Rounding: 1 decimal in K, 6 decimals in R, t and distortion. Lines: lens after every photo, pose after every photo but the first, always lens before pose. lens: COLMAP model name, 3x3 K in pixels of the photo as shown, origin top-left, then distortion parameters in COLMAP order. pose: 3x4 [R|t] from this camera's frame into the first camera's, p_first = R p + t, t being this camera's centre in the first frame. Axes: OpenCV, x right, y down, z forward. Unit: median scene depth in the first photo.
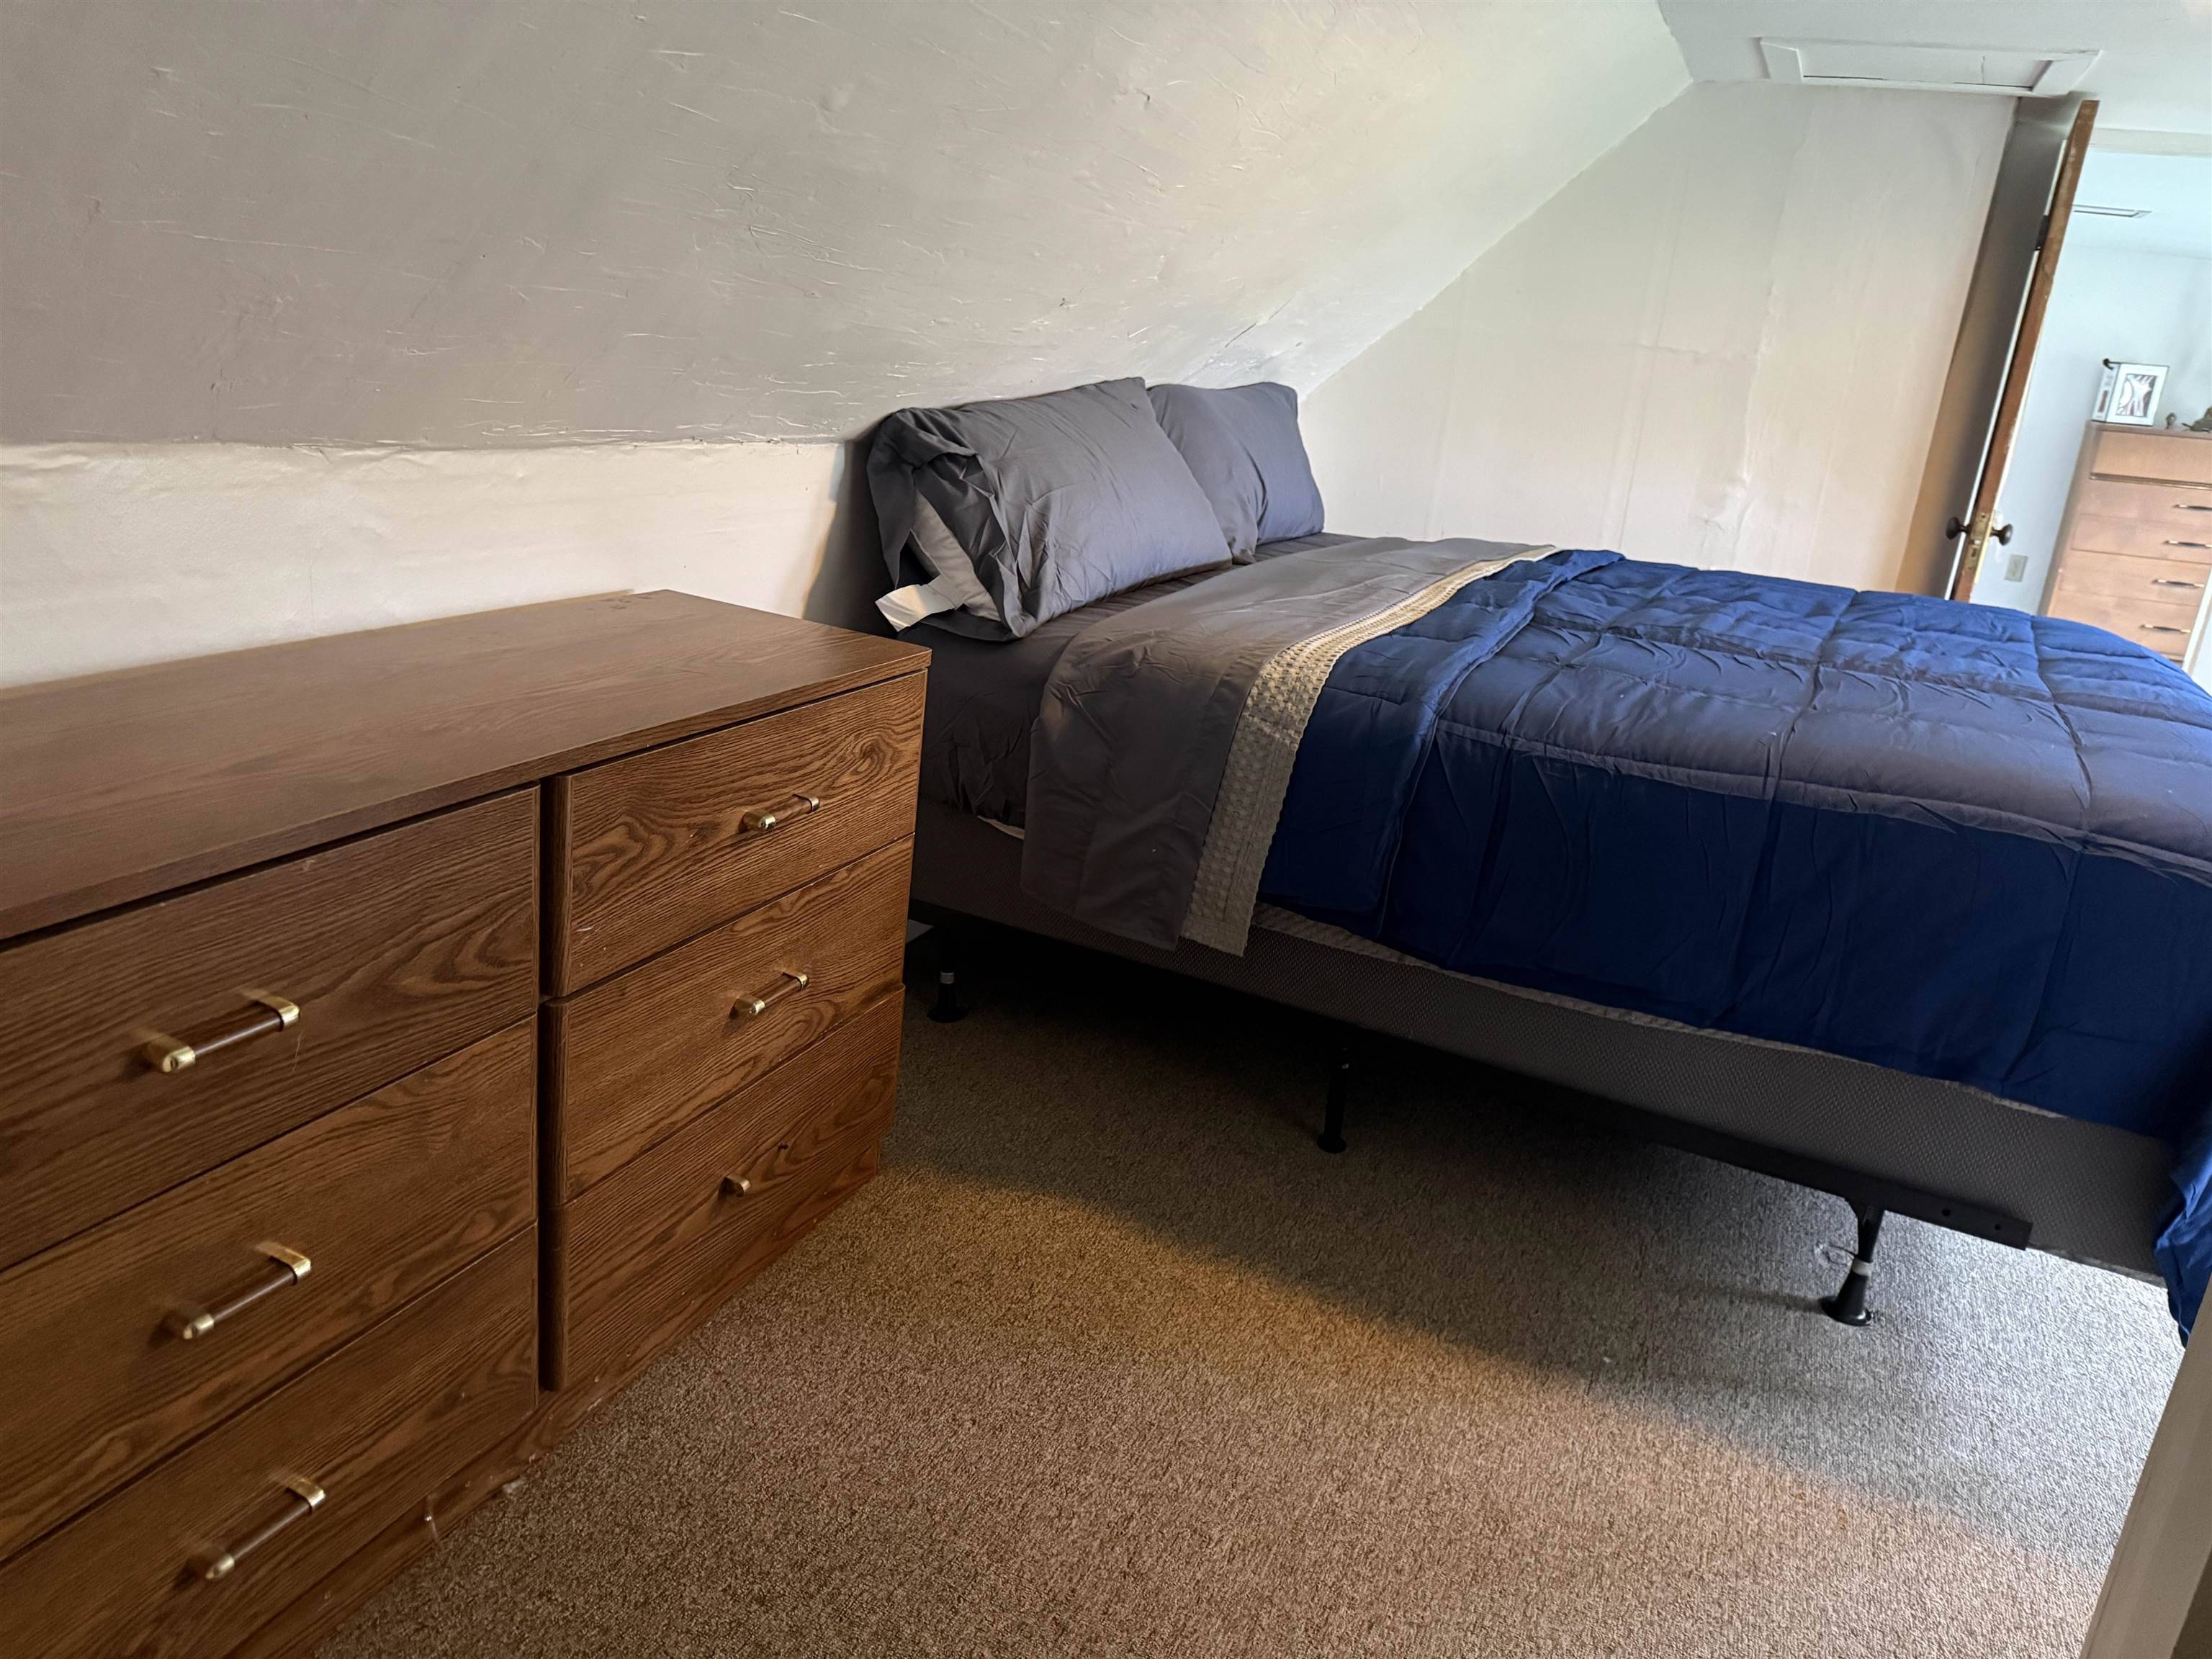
lens RADIAL K [[1530.1, 0, 1106.0], [0, 1530.1, 829.5], [0, 0, 1]] dist [0.117286, -0.171864]
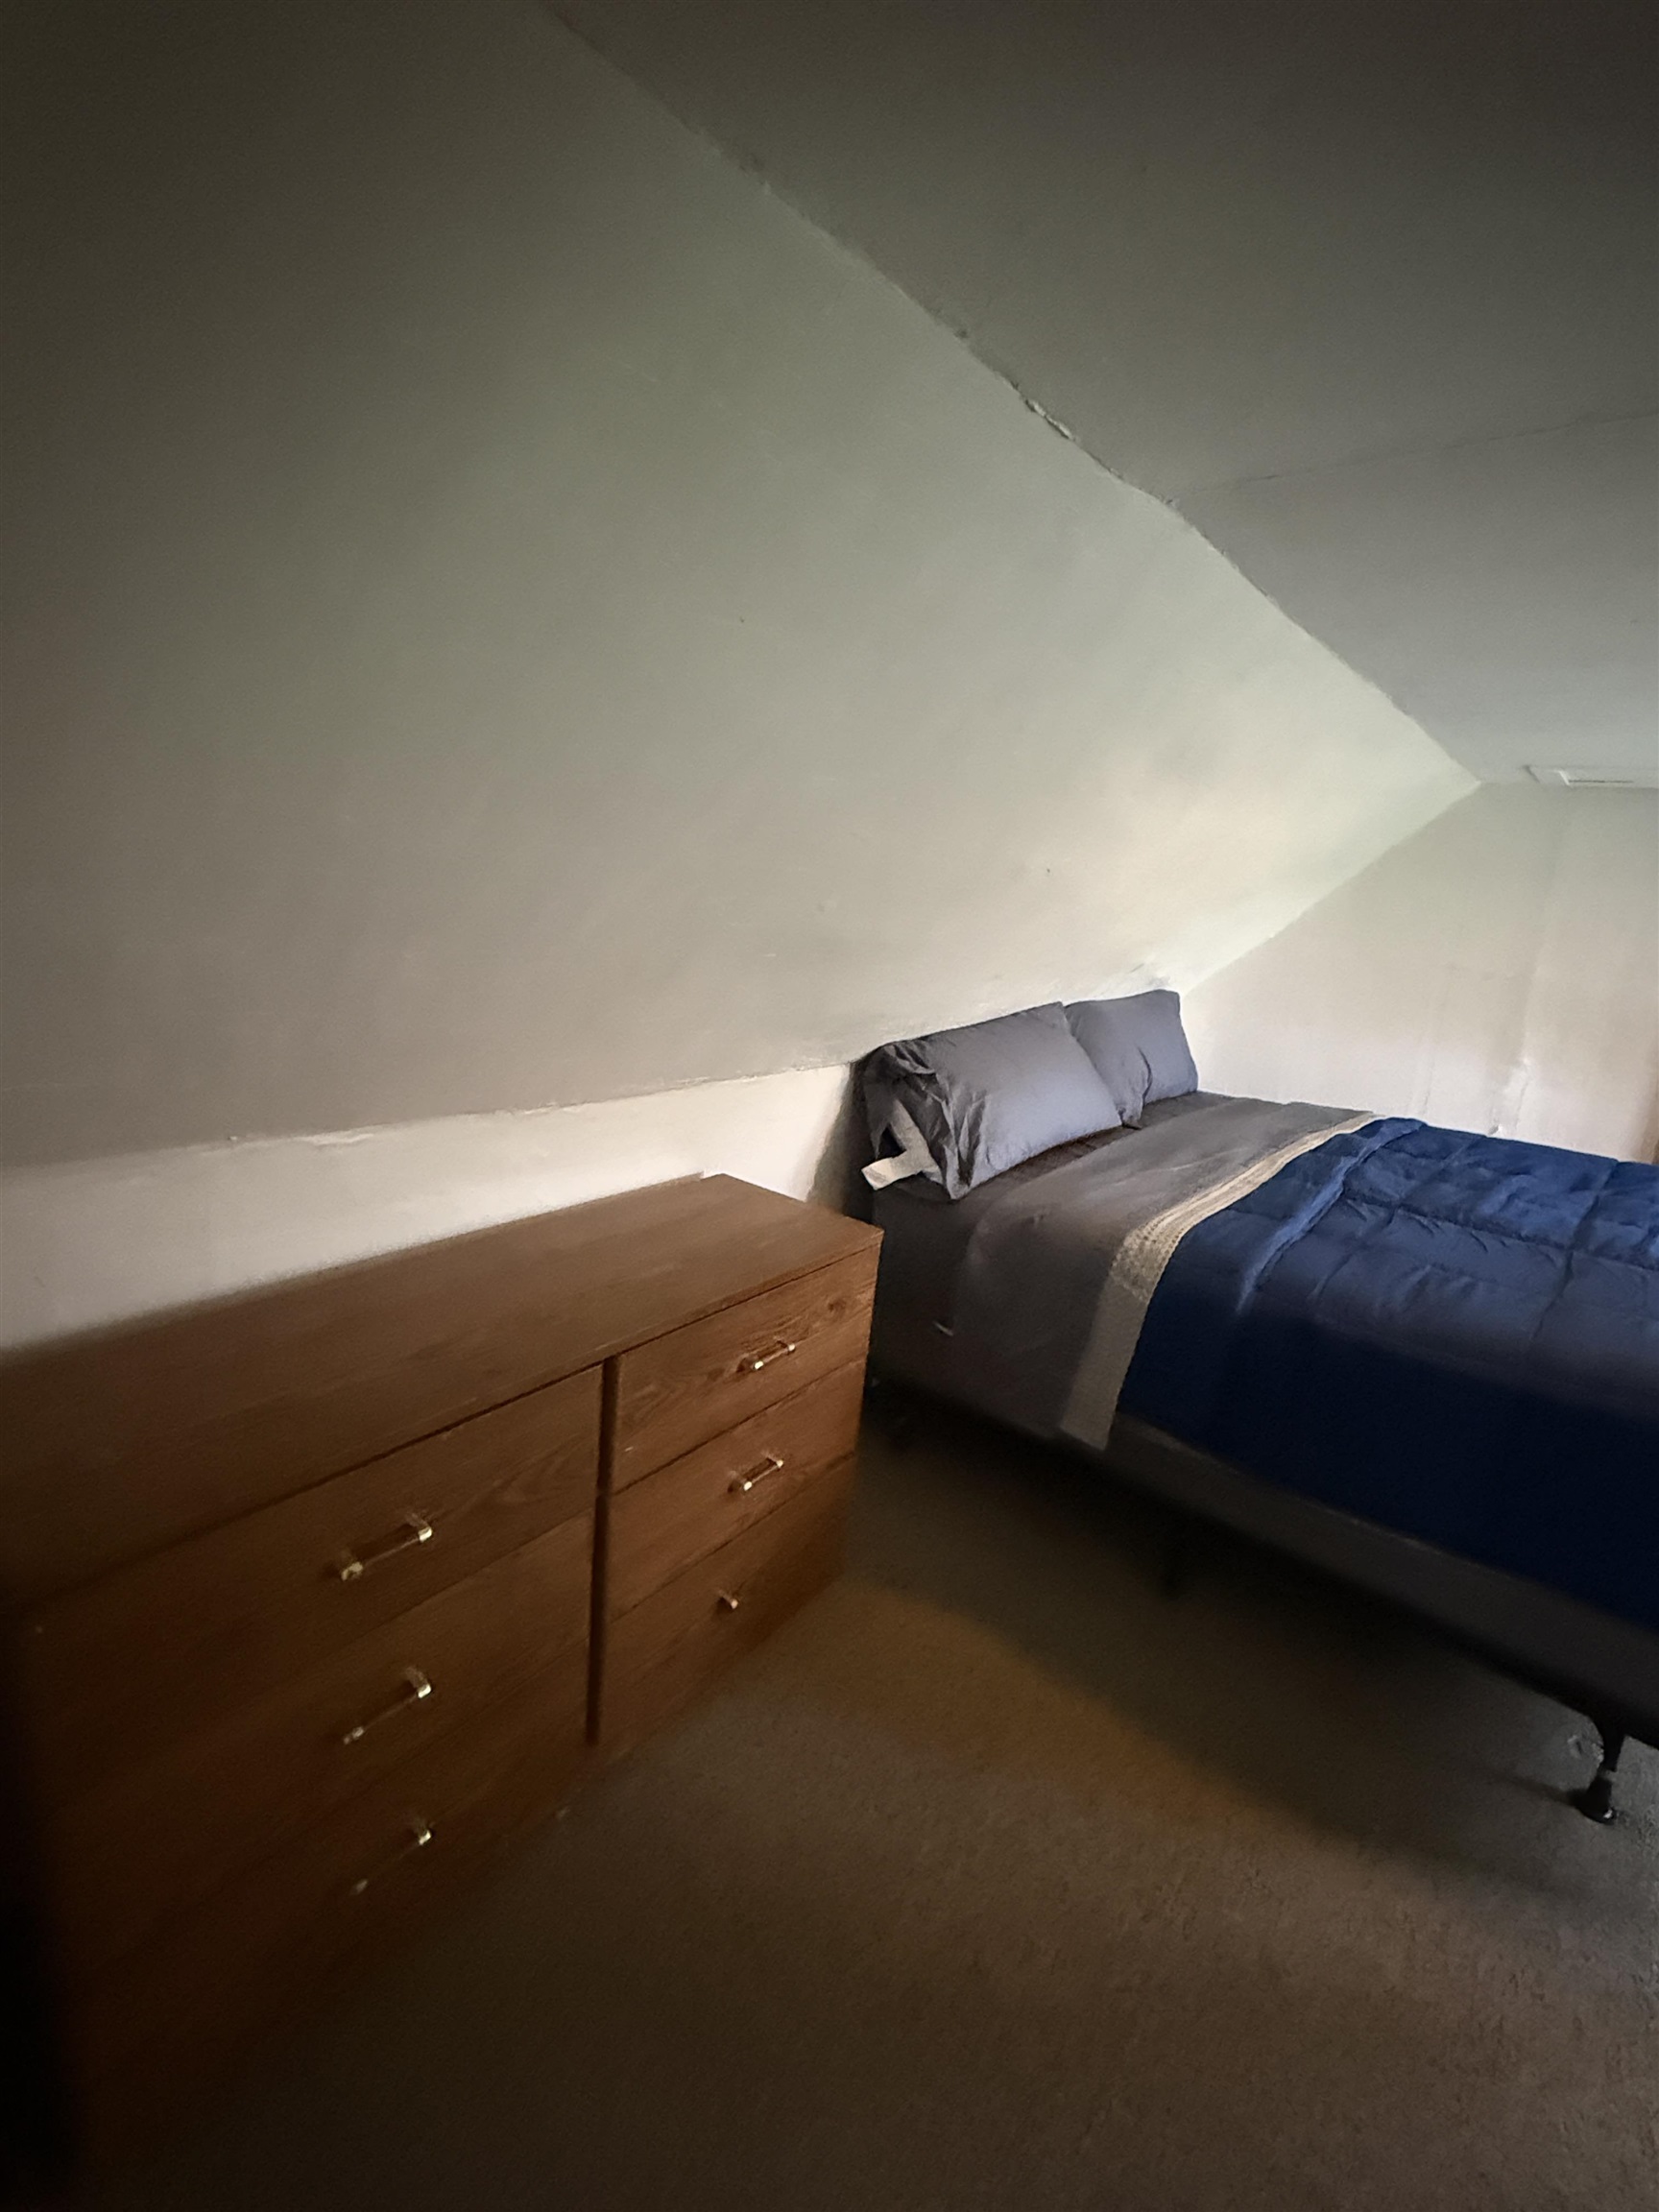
lens RADIAL K [[1029.6, 0, 829.5], [0, 1029.6, 1106.0], [0, 0, 1]] dist [-0.001848, -0.000081]
pose [[0.973710, 0.034543, -0.225155, 0.044862], [-0.058548, 0.993180, -0.100823, -0.111559], [0.220137, 0.111355, 0.969092, 0.016214]]
